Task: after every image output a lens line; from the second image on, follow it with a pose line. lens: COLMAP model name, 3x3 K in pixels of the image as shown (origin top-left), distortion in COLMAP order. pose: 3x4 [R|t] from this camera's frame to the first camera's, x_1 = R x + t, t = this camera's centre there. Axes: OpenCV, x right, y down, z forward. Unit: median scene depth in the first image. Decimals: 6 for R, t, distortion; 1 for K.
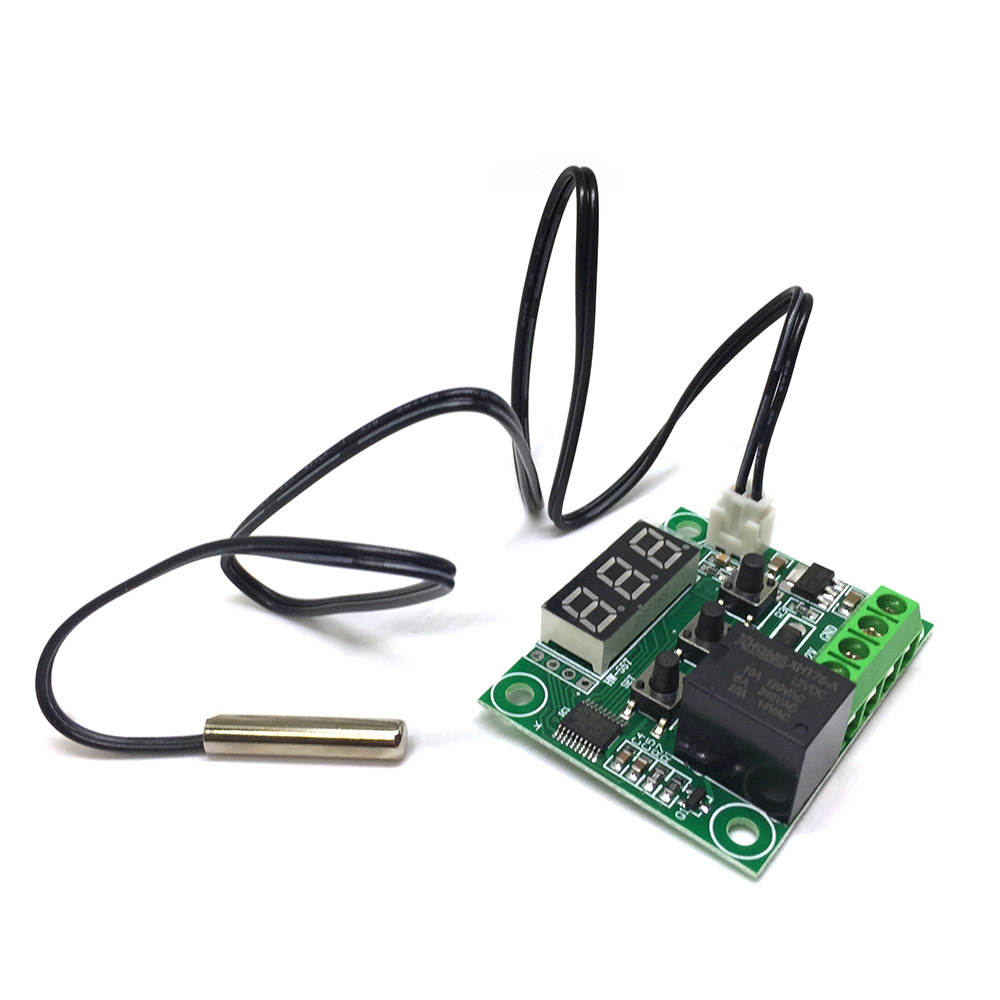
lens RADIAL K [[1212.1, 0, 500.0], [0, 1212.1, 500.0], [0, 0, 1]] dist [-0.004746, -0.019637]
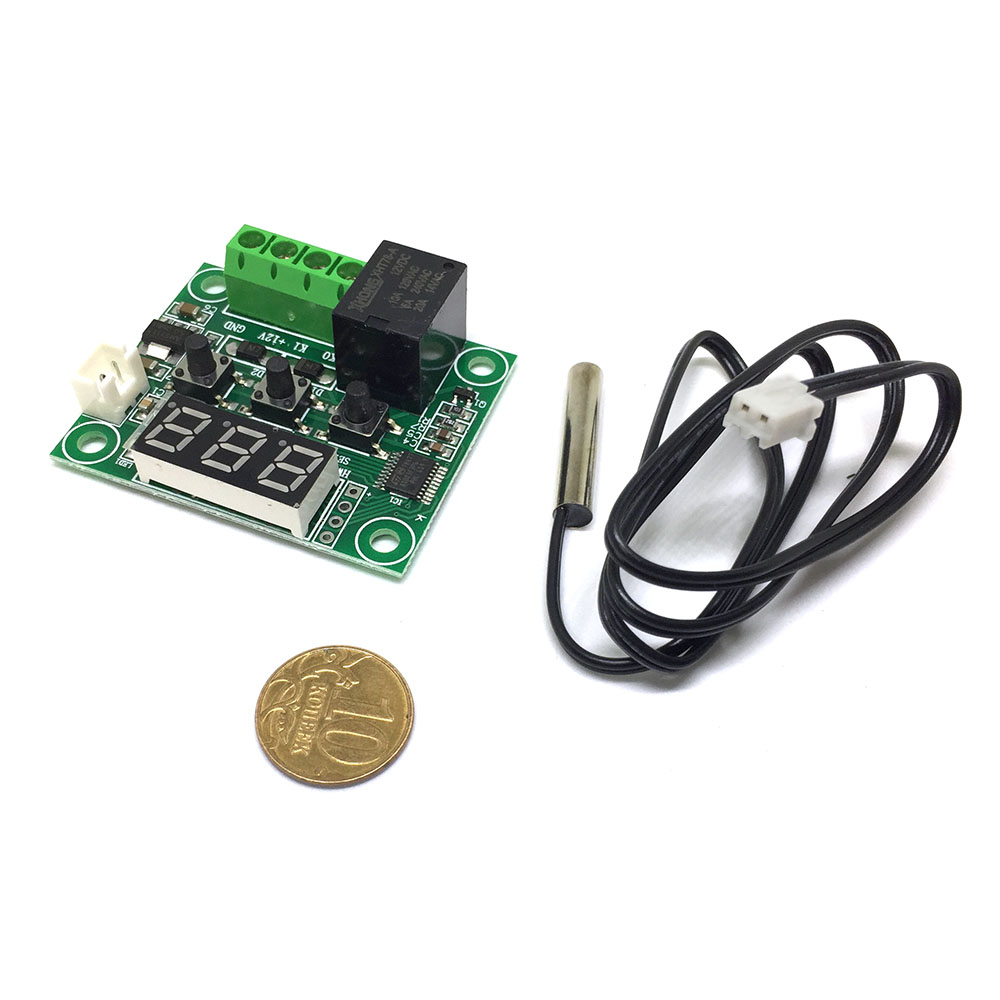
lens RADIAL K [[1212.1, 0, 500.0], [0, 1212.1, 500.0], [0, 0, 1]] dist [-0.004746, -0.019637]
pose [[-0.303197, -0.757372, 0.578324, -0.548272], [0.584698, 0.331363, 0.740491, -0.511827], [-0.752462, 0.562660, 0.342366, 0.604035]]
